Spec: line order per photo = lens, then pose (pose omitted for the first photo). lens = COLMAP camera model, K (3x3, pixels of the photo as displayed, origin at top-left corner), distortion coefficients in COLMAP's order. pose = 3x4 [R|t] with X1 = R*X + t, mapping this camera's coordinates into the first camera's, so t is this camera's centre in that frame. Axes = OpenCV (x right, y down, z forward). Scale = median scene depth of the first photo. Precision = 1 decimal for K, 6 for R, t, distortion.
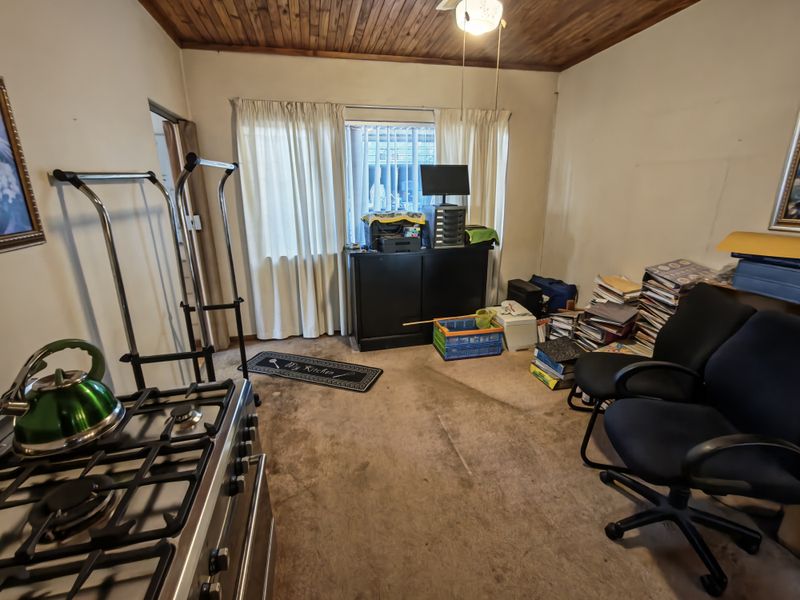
lens RADIAL K [[365.7, 0, 400.1], [0, 365.7, 298.9], [0, 0, 1]] dist [-0.003827, 0.000312]
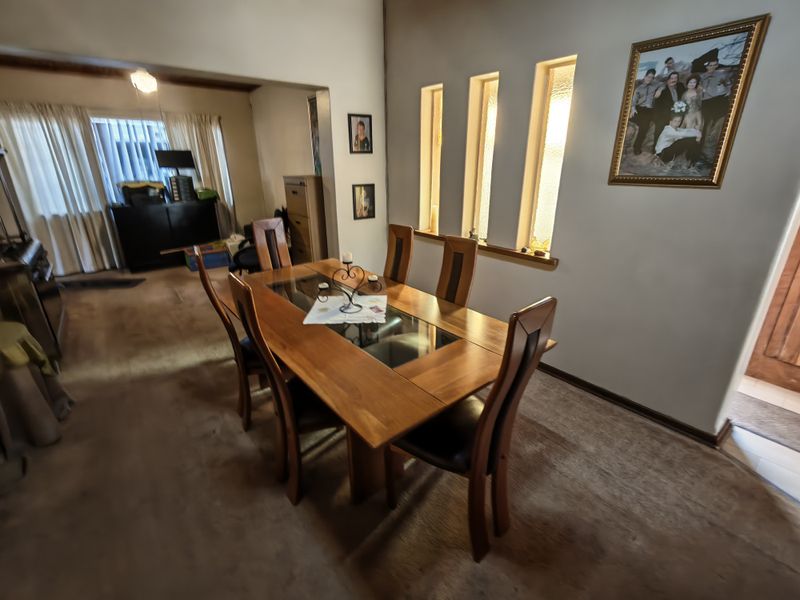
lens RADIAL K [[365.7, 0, 399.7], [0, 365.7, 298.3], [0, 0, 1]] dist [-0.003827, 0.000312]
pose [[0.907420, -0.137187, 0.397202, 0.284877], [0.112140, 0.989987, 0.085736, 0.236230], [-0.404987, -0.033256, 0.913718, -0.834634]]
